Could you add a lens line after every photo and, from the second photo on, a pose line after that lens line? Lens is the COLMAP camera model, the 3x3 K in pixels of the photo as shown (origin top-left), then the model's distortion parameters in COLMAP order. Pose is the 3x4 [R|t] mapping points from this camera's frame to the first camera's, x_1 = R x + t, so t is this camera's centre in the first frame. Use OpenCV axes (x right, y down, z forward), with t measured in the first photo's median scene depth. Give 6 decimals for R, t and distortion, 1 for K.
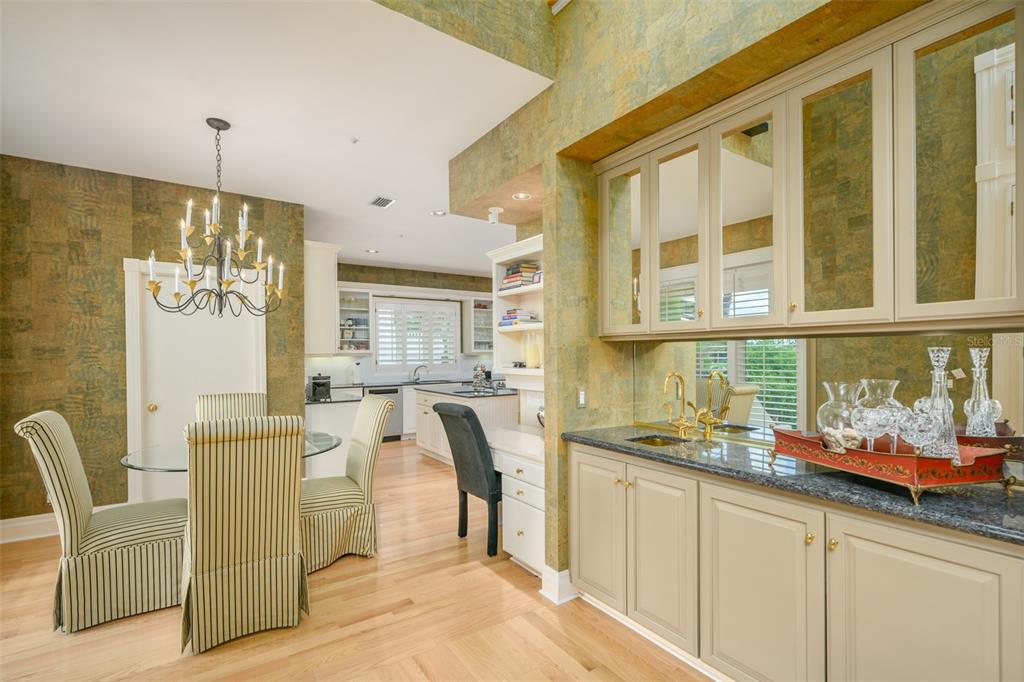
lens RADIAL K [[469.4, 0, 511.9], [0, 469.4, 350.9], [0, 0, 1]] dist [0.000586, 0.000023]
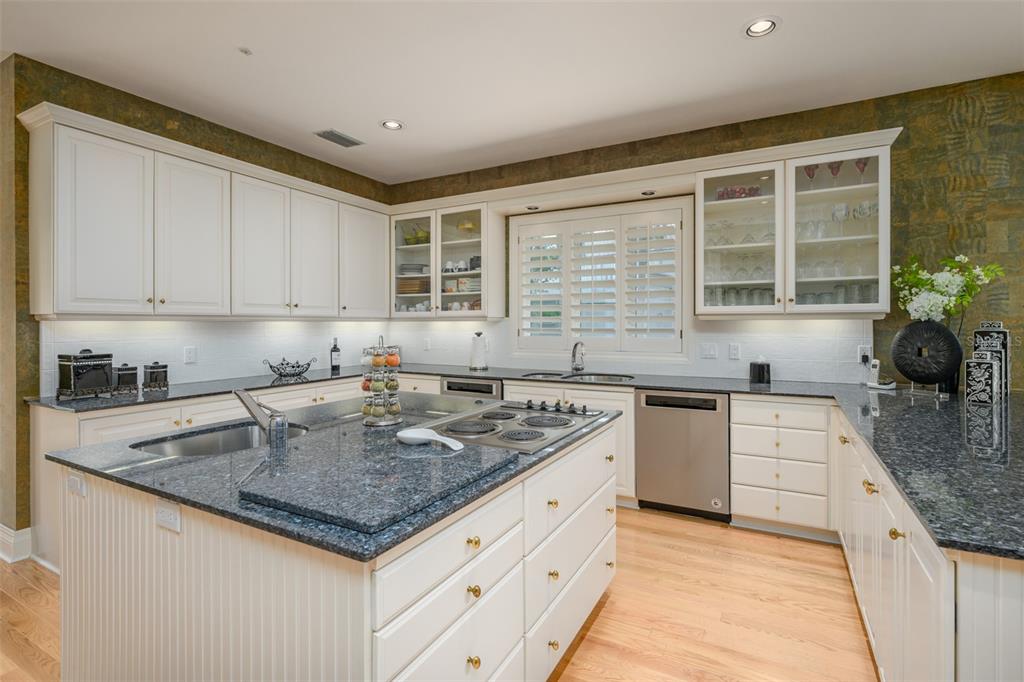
lens RADIAL K [[475.9, 0, 530.0], [0, 475.9, 322.3], [0, 0, 1]] dist [0.002575, 0.000346]
pose [[0.470637, 0.005428, -0.882310, 0.202370], [0.001584, 0.999974, 0.006997, 0.007098], [0.882325, -0.004690, 0.470617, 0.686597]]
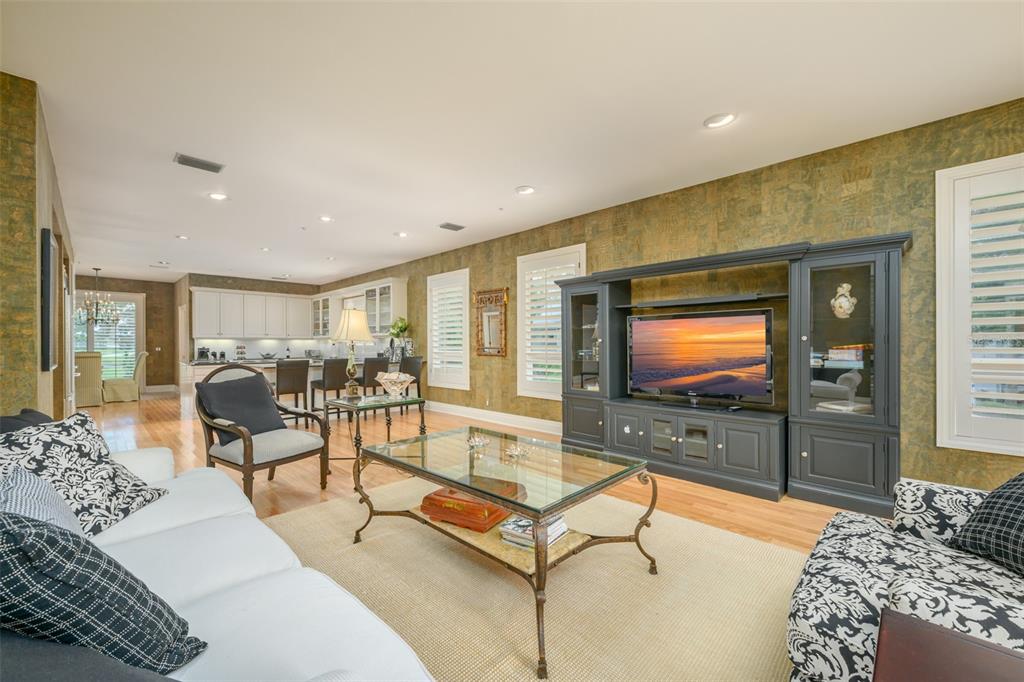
lens RADIAL K [[414.6, 0, 512.0], [0, 414.6, 343.9], [0, 0, 1]] dist [-0.000288, 0.000013]
pose [[0.200215, 0.001238, -0.979751, 1.006580], [0.010505, 0.999939, 0.003410, 0.024832], [0.979696, -0.010975, 0.200190, 1.151278]]
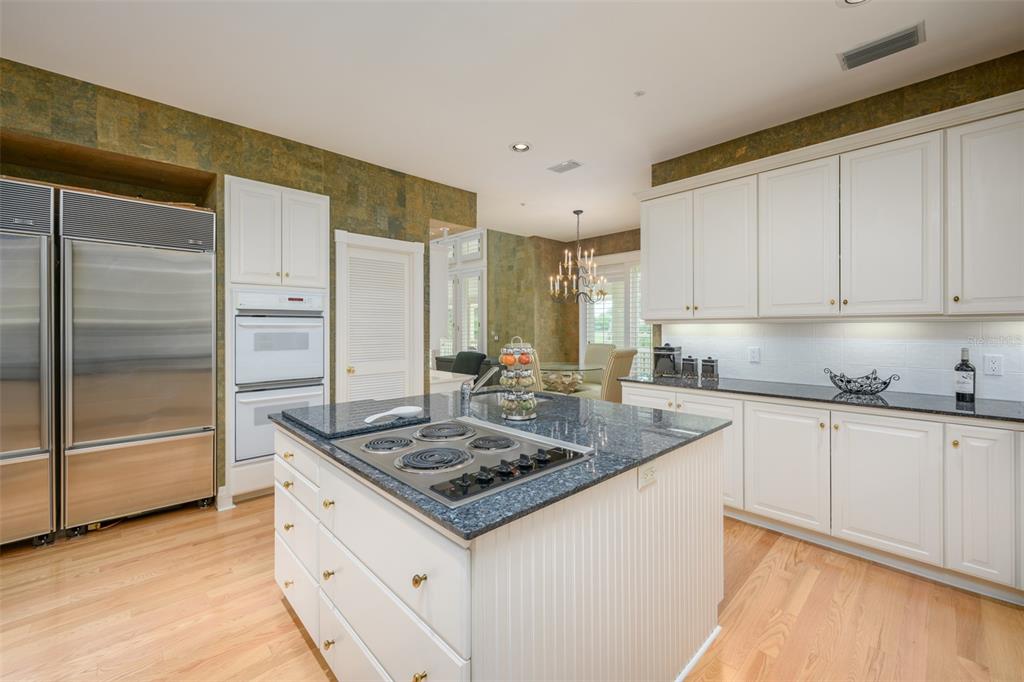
lens RADIAL K [[414.6, 0, 515.1], [0, 414.6, 331.4], [0, 0, 1]] dist [-0.000288, 0.000013]
pose [[-0.986161, 0.007678, -0.165610, -0.009534], [0.007193, 0.999968, 0.003532, 0.012536], [0.165632, 0.002291, -0.986185, 0.961749]]
